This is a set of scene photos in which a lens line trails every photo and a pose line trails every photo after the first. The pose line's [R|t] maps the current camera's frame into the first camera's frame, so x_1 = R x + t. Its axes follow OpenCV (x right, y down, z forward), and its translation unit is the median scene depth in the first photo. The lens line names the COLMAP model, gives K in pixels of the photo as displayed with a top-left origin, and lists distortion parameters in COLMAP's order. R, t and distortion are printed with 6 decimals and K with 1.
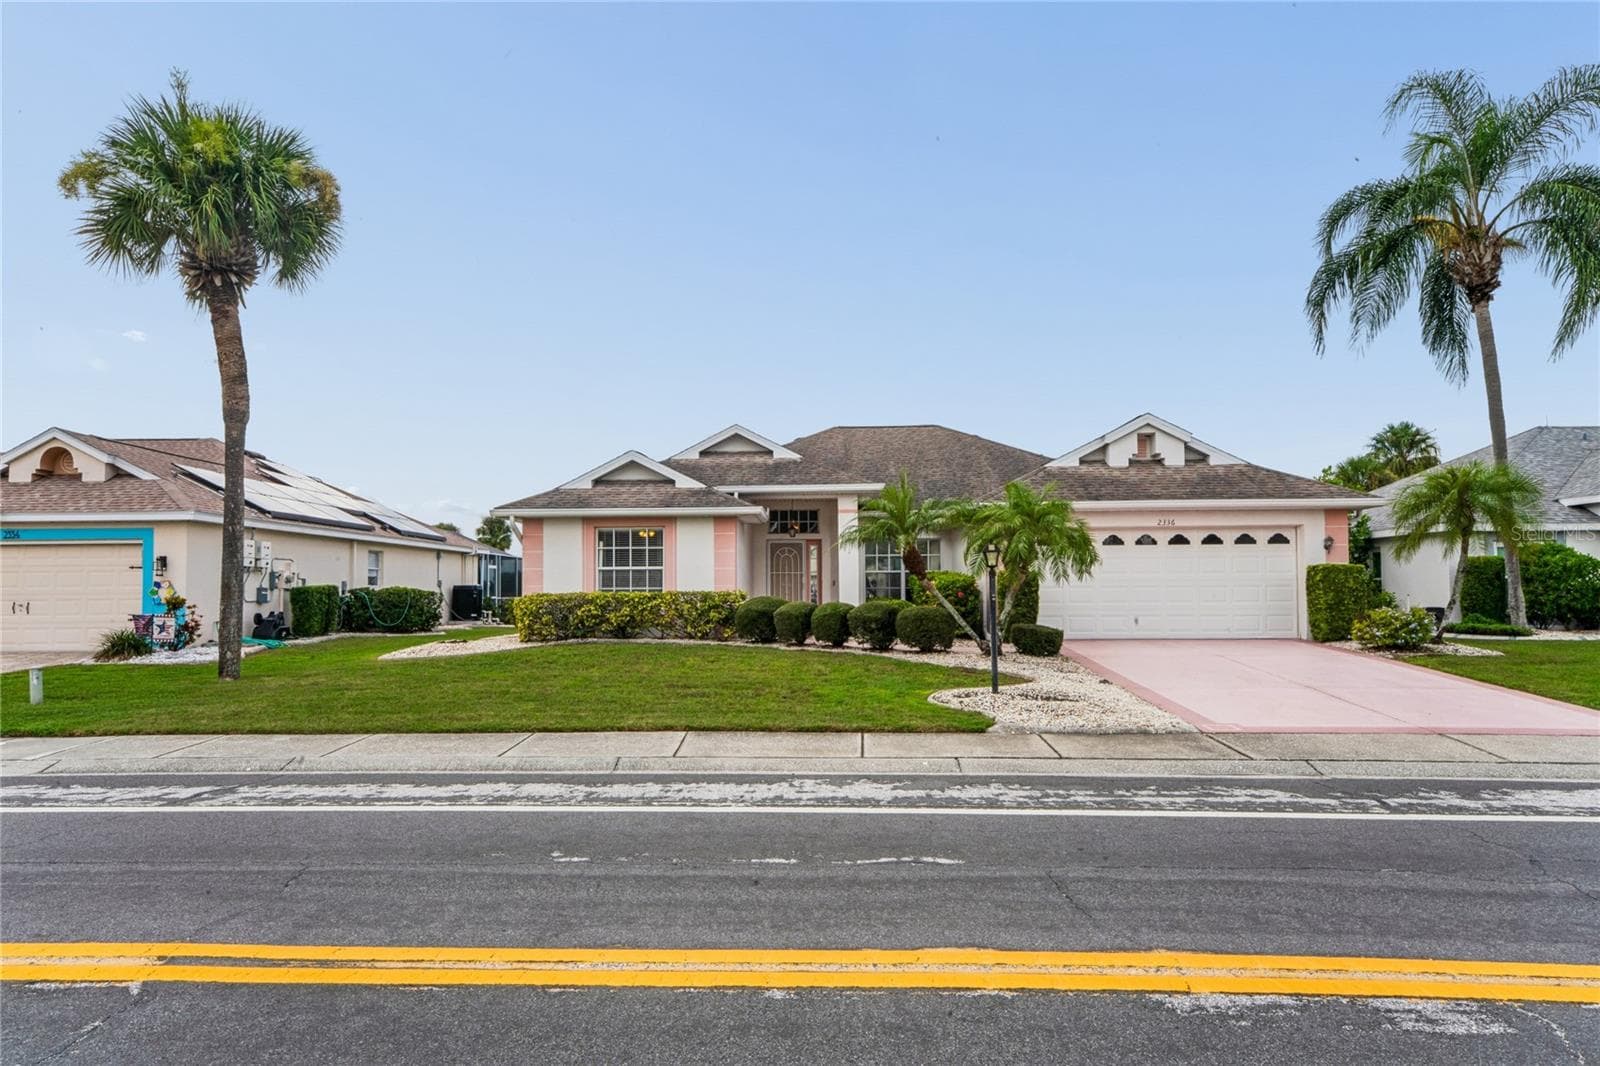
lens RADIAL K [[1048.4, 0, 793.5], [0, 1048.4, 559.3], [0, 0, 1]] dist [0.034954, -0.000169]
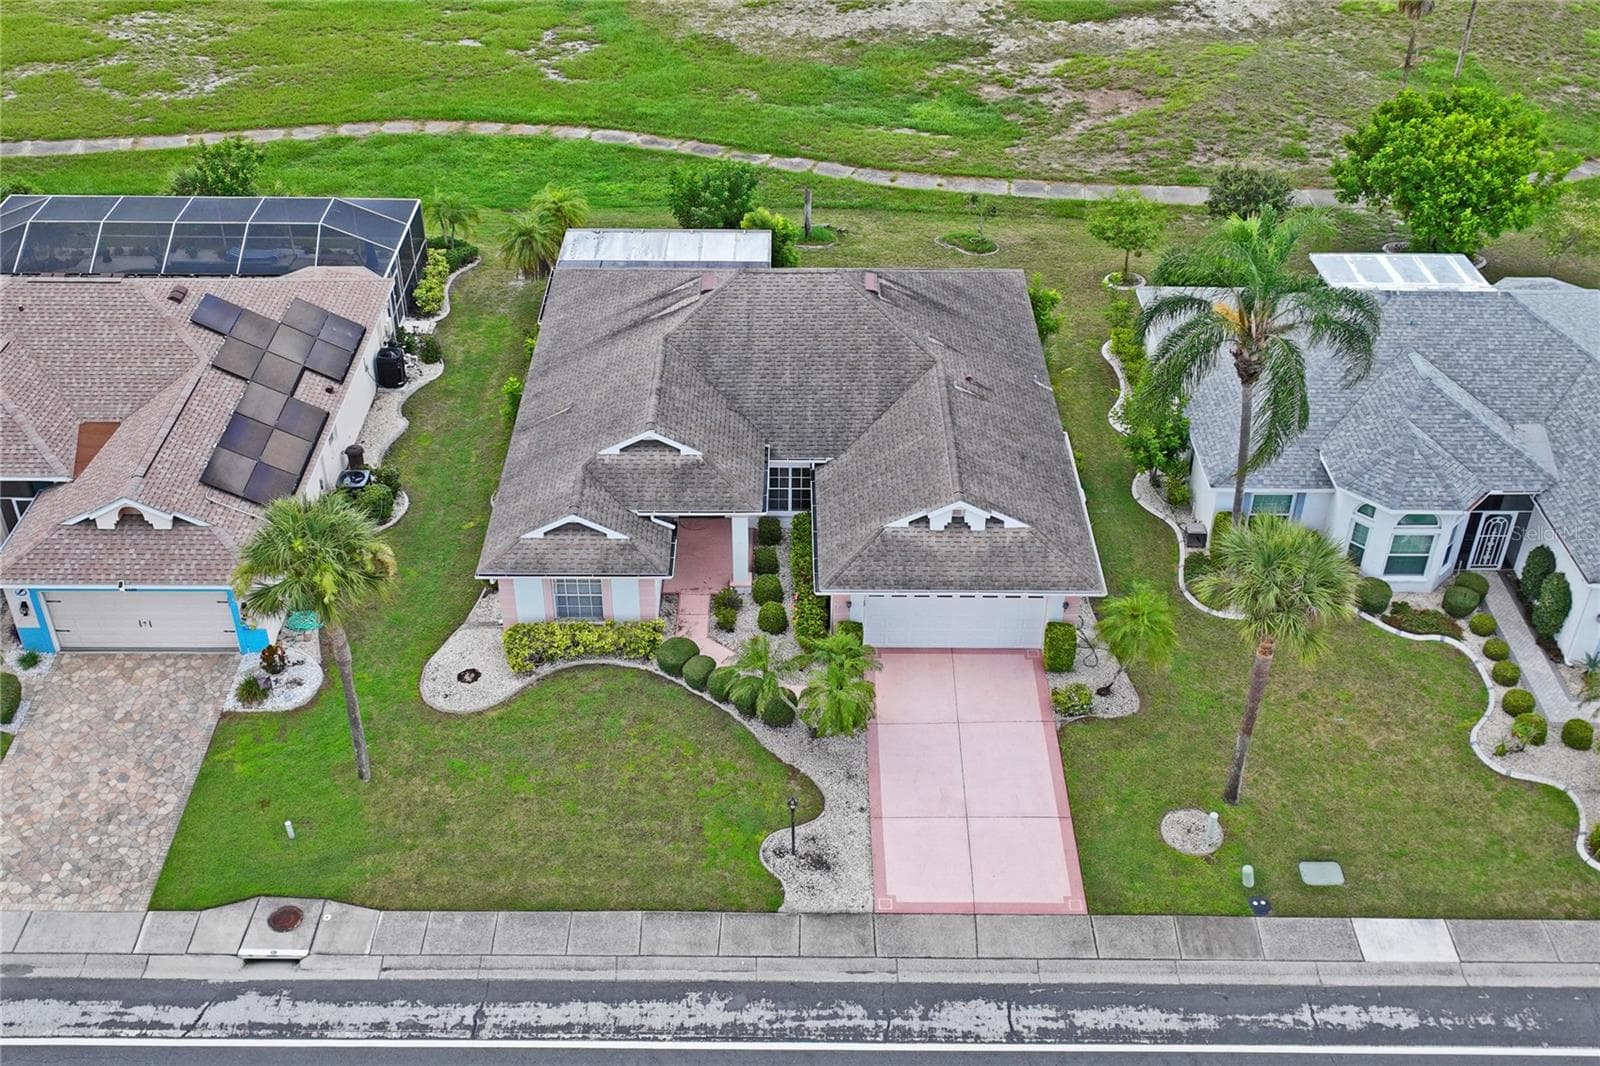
lens RADIAL K [[1649.4, 0, 800.0], [0, 1649.4, 533.0], [0, 0, 1]] dist [0.011170, -0.015557]
pose [[0.999412, -0.005924, 0.033762, 0.064484], [-0.015893, 0.792609, 0.609523, -1.414584], [-0.030371, -0.609701, 0.792049, -0.692501]]
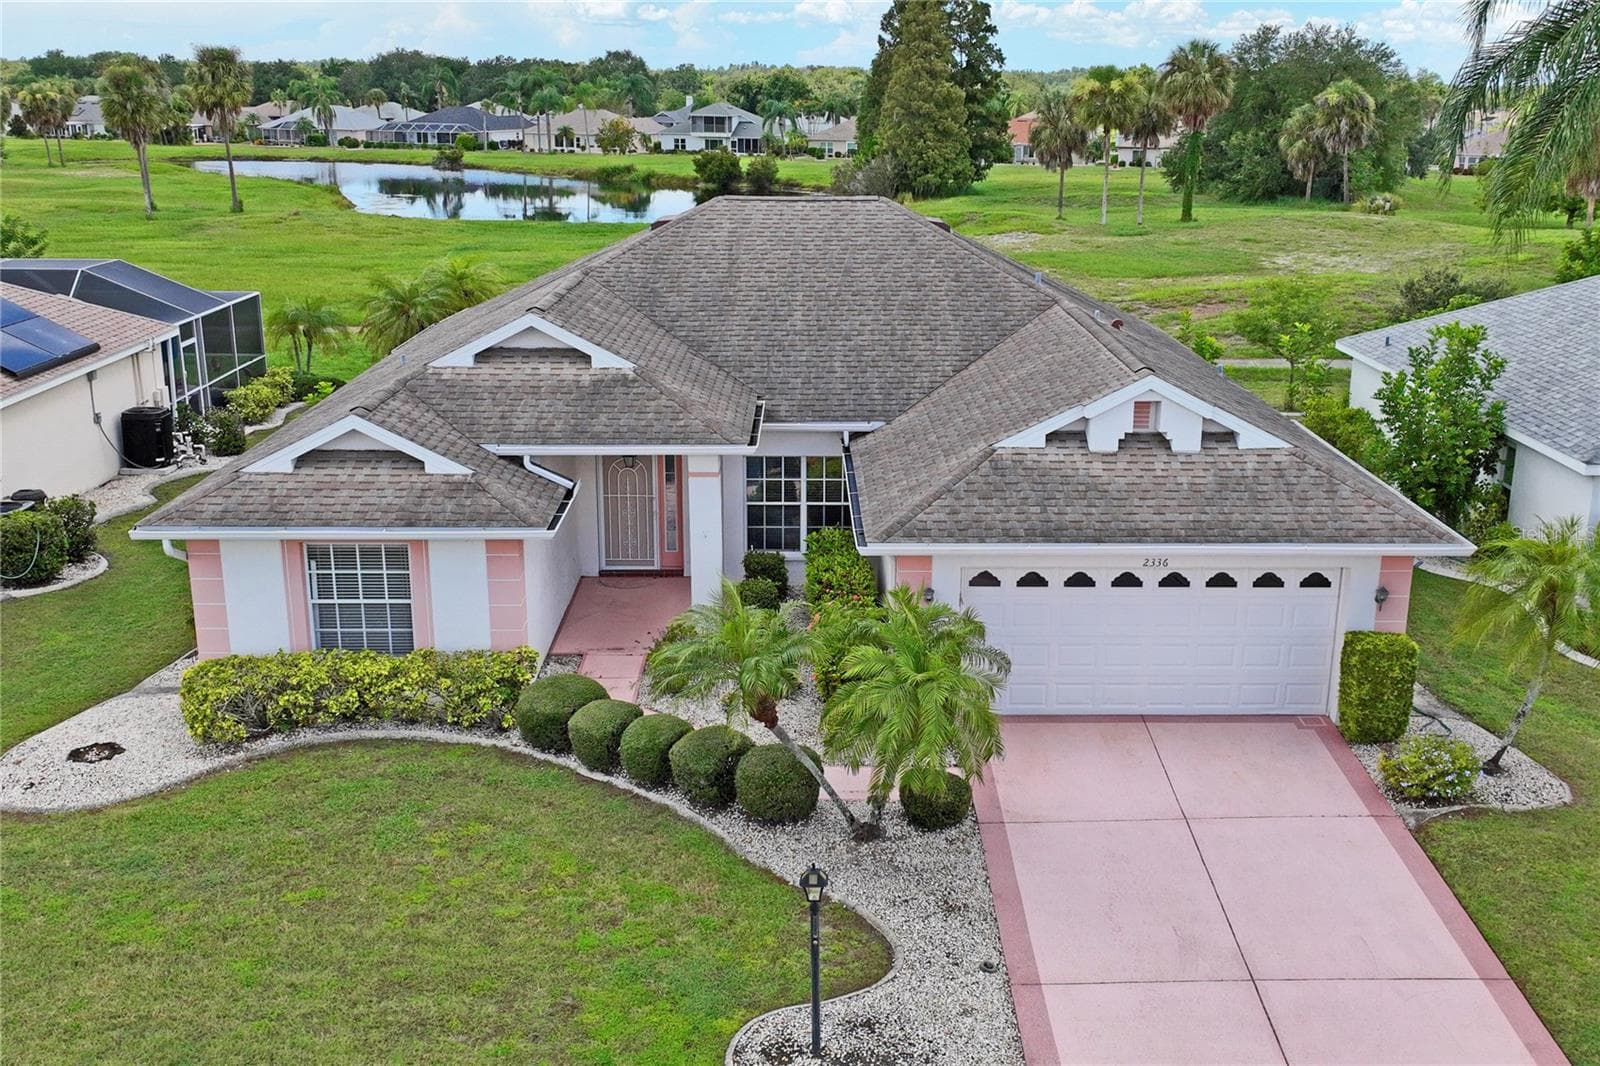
lens RADIAL K [[1650.3, 0, 862.8], [0, 1650.3, 577.1], [0, 0, 1]] dist [0.013415, -0.031832]
pose [[0.997857, -0.000563, 0.065436, 0.093358], [-0.020494, 0.946973, 0.320660, -0.353681], [-0.062147, -0.321313, 0.944931, 0.003850]]
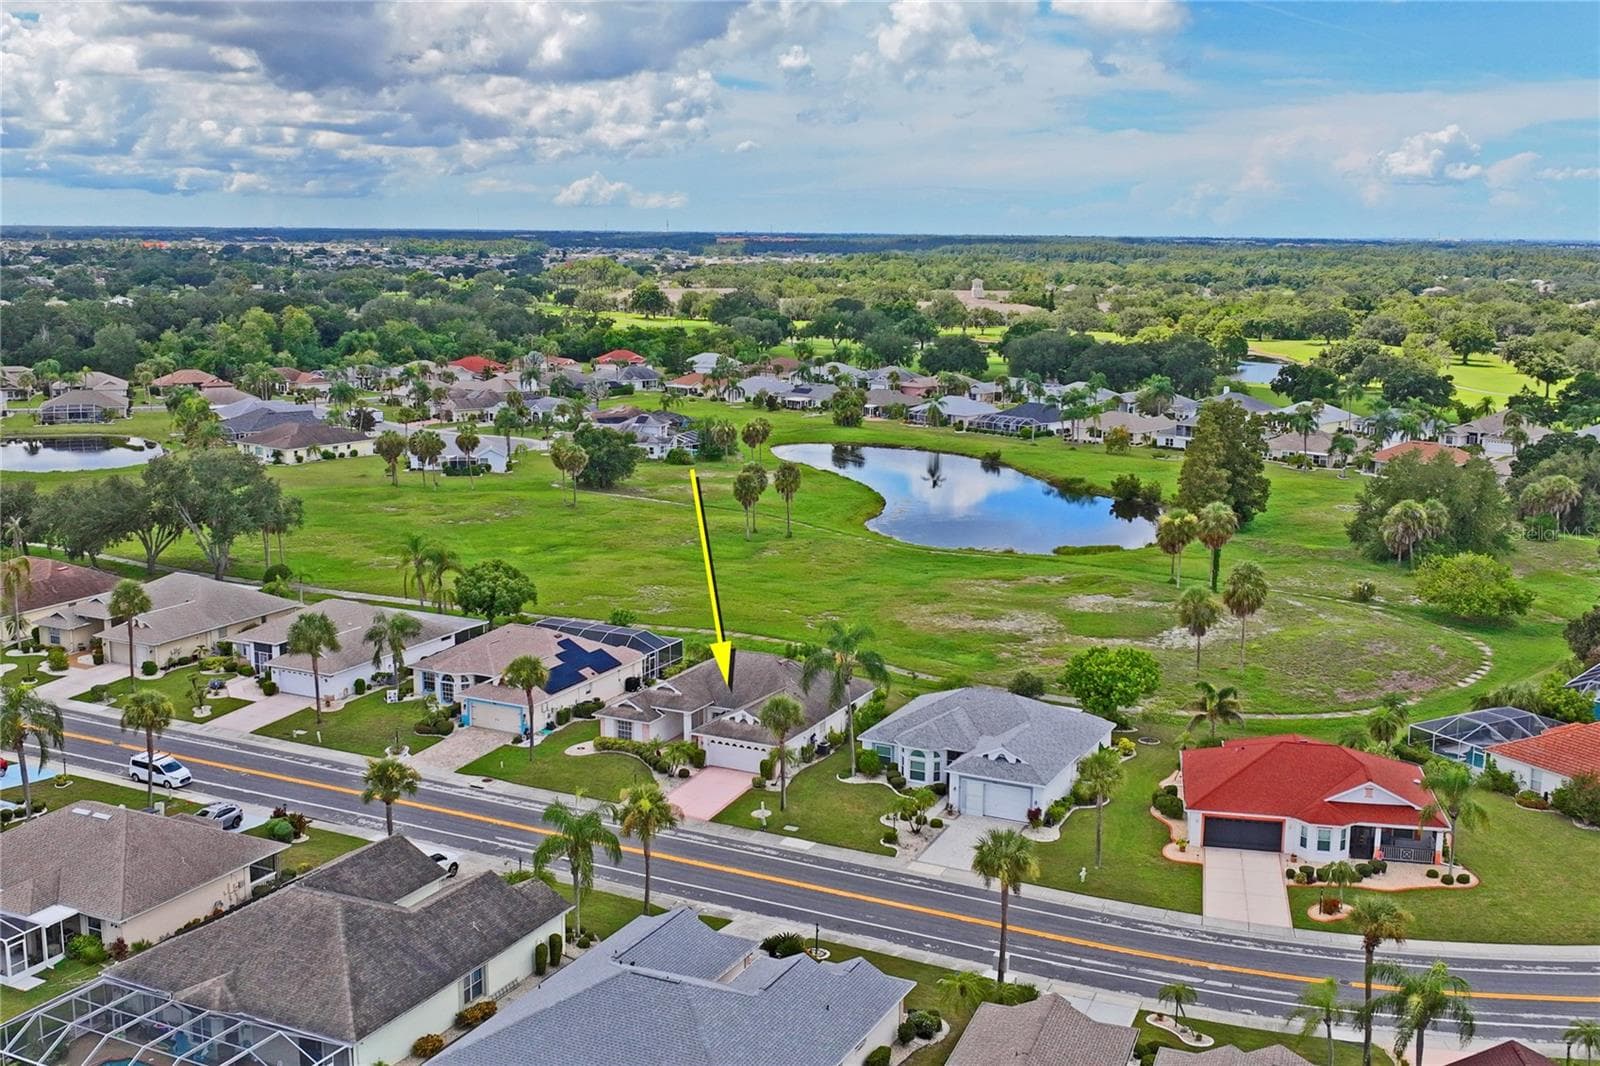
lens RADIAL K [[1649.4, 0, 800.0], [0, 1649.4, 533.0], [0, 0, 1]] dist [0.011170, -0.015557]
pose [[0.907170, 0.089115, -0.411218, 2.961959], [0.001392, 0.976673, 0.214727, -2.074096], [0.420761, -0.195367, 0.885885, -4.113355]]
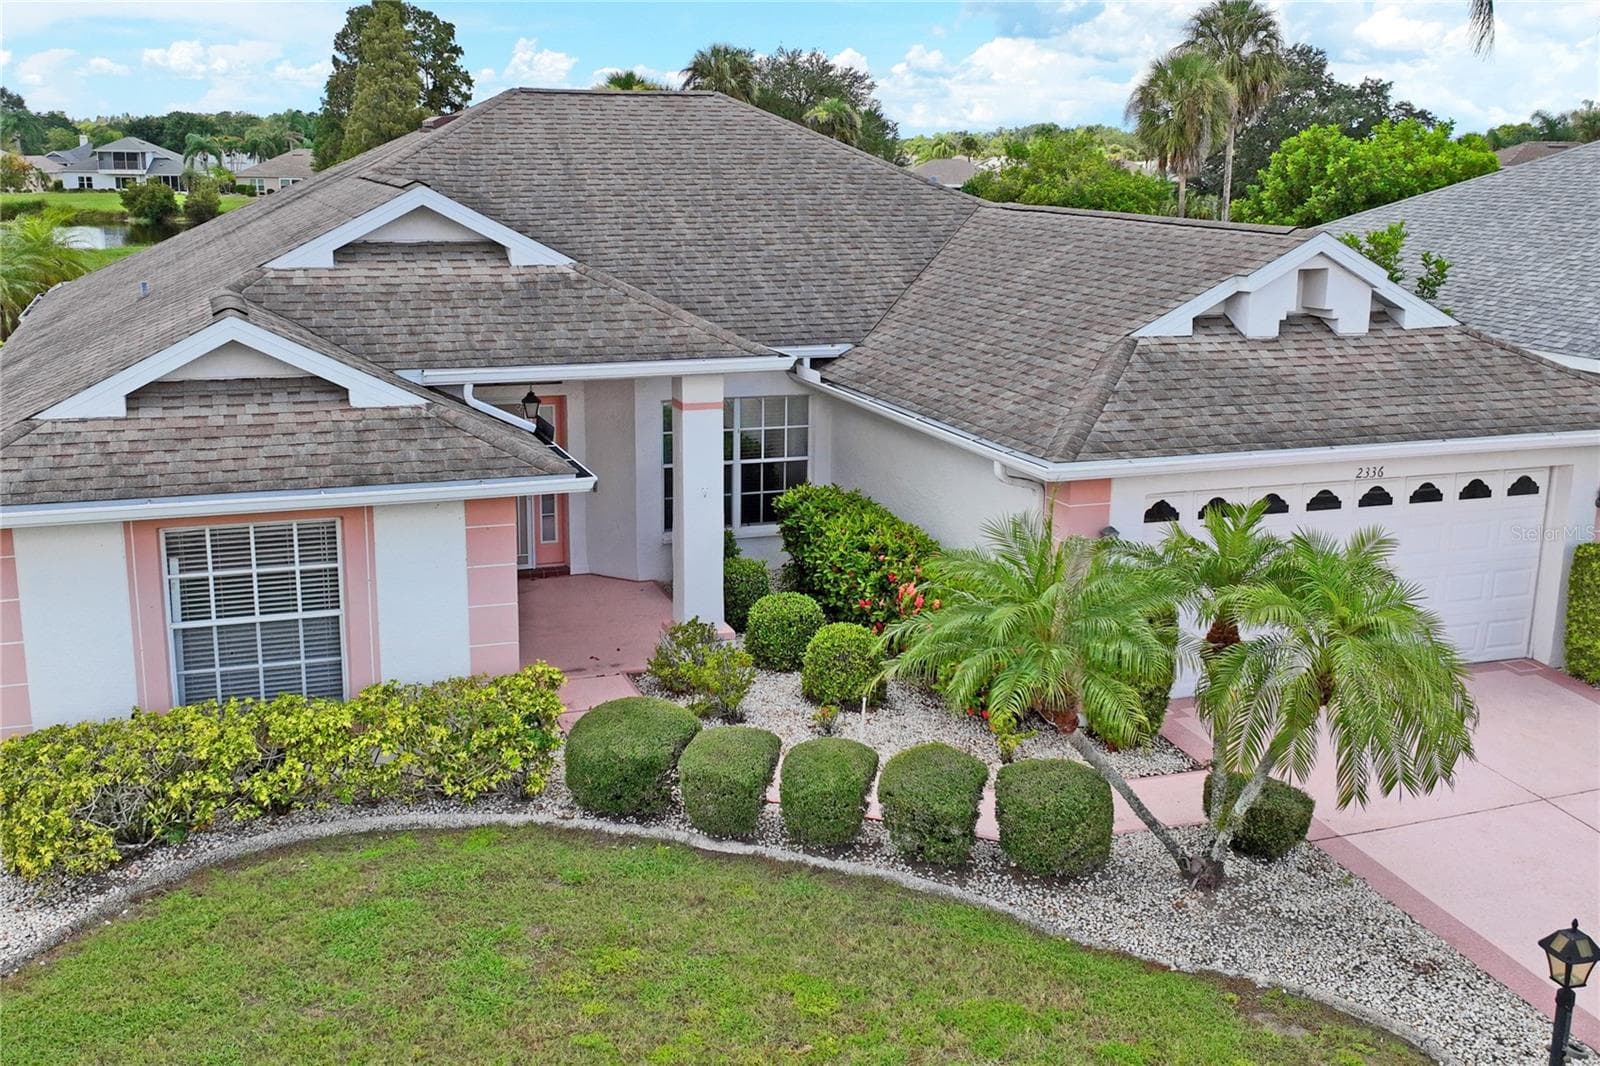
lens RADIAL K [[1649.4, 0, 800.0], [0, 1649.4, 533.0], [0, 0, 1]] dist [0.011170, -0.015557]
pose [[0.928257, -0.068140, 0.365645, -0.196344], [-0.031102, 0.965412, 0.258869, -0.201191], [-0.370638, -0.251669, 0.894030, 0.364841]]
